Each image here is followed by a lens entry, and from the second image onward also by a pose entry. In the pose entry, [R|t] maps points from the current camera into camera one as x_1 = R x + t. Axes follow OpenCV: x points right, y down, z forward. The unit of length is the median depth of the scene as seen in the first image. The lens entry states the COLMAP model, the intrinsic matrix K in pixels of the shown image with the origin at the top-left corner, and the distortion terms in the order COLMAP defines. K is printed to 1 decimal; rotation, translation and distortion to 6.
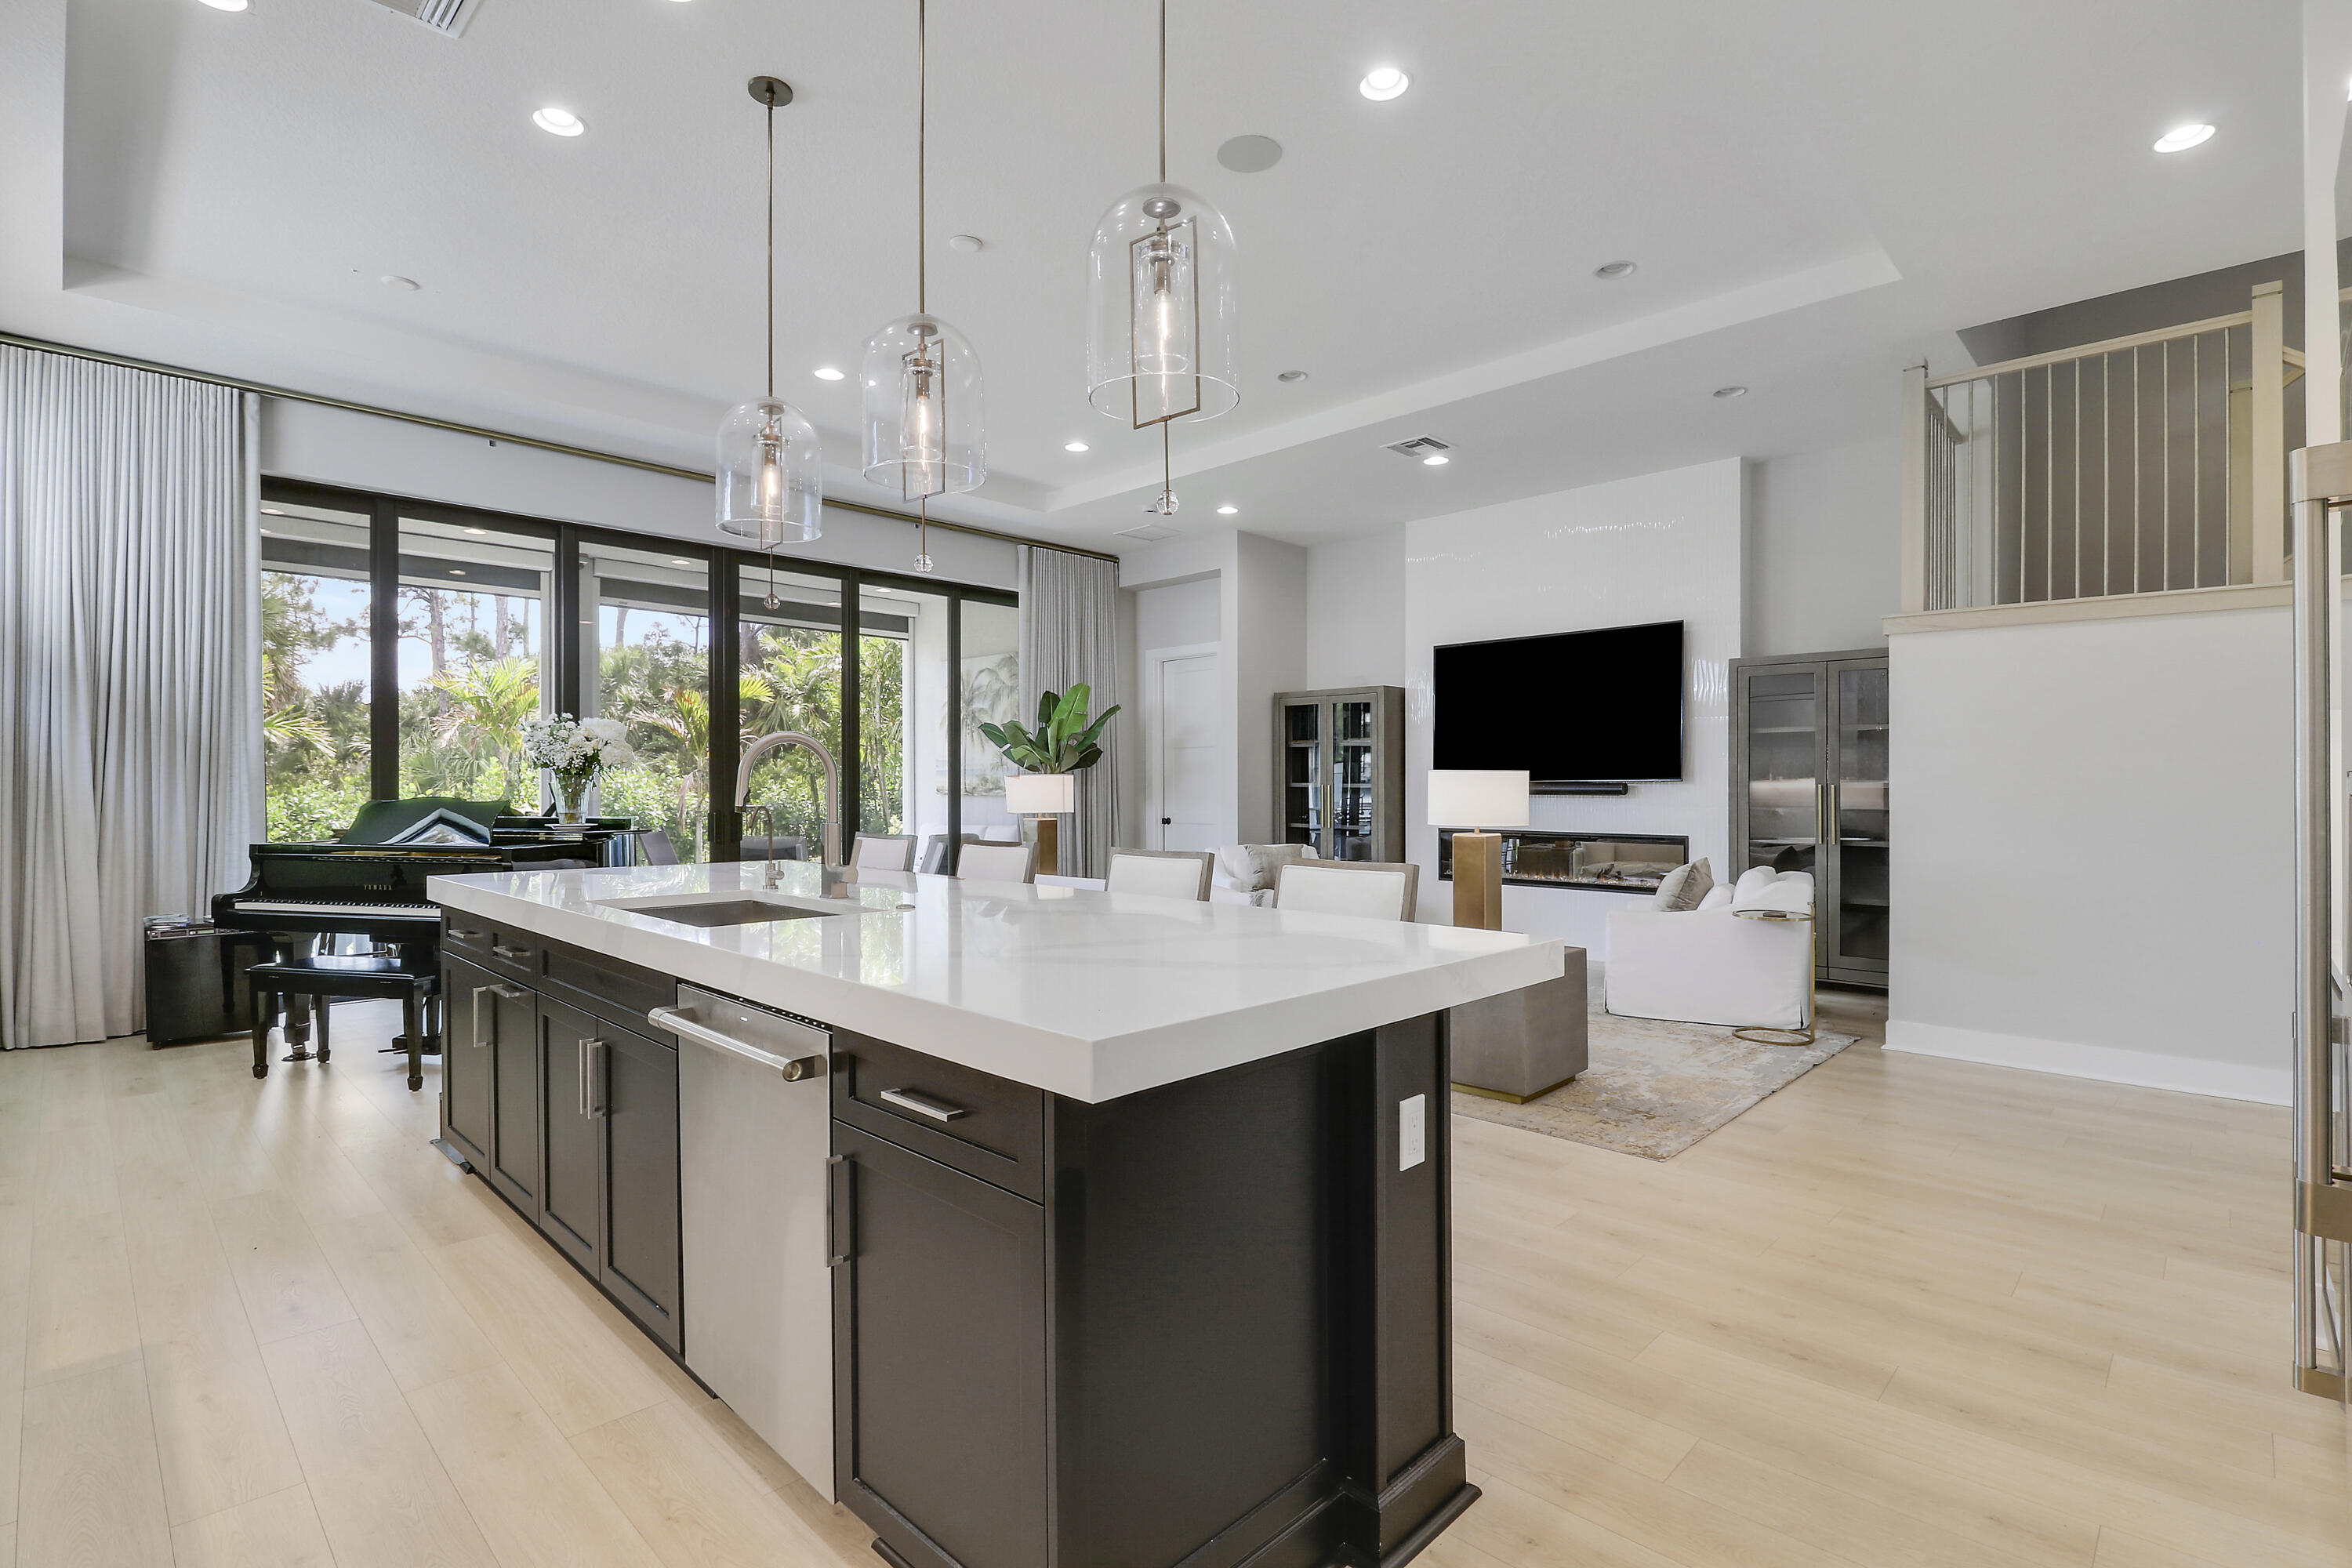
lens RADIAL K [[1092.2, 0, 1172.9], [0, 1092.2, 789.4], [0, 0, 1]] dist [-0.005025, -0.006685]
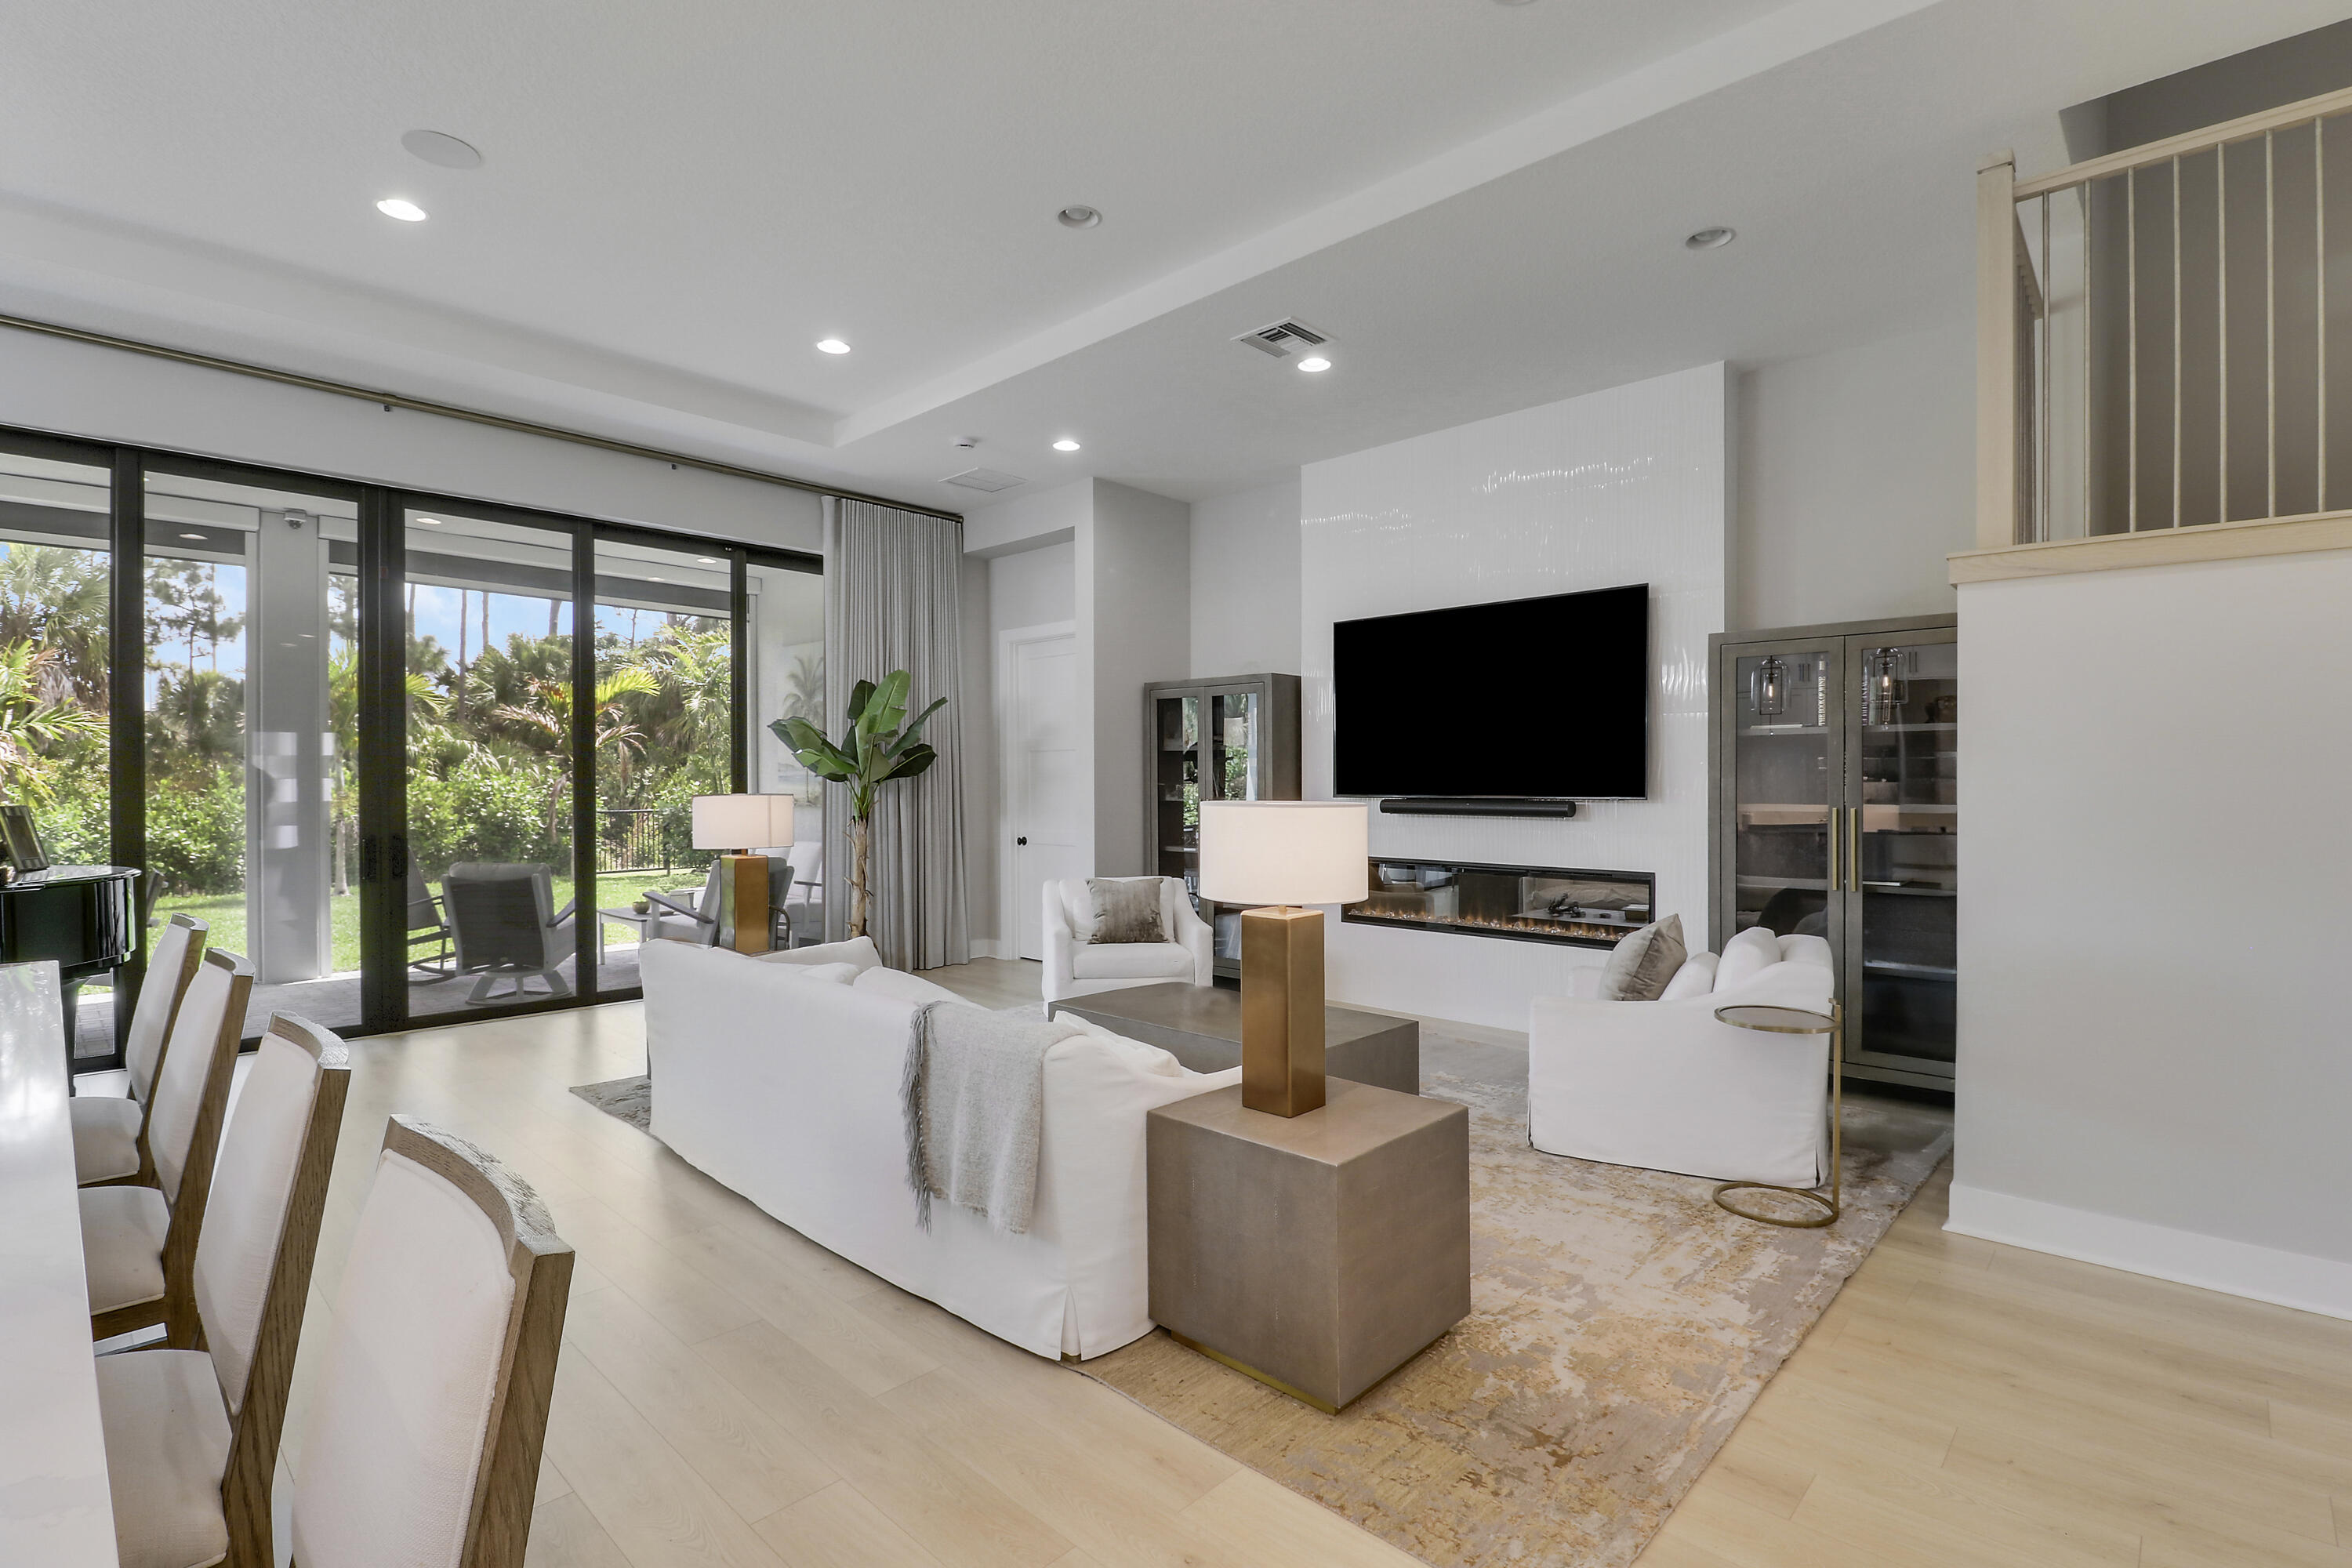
lens RADIAL K [[1092.2, 0, 1181.4], [0, 1092.2, 785.3], [0, 0, 1]] dist [-0.005025, -0.006685]
pose [[0.999772, 0.000418, 0.021338, 0.122079], [-0.000387, 0.999999, -0.001439, -0.014727], [-0.021338, 0.001430, 0.999771, 0.239683]]
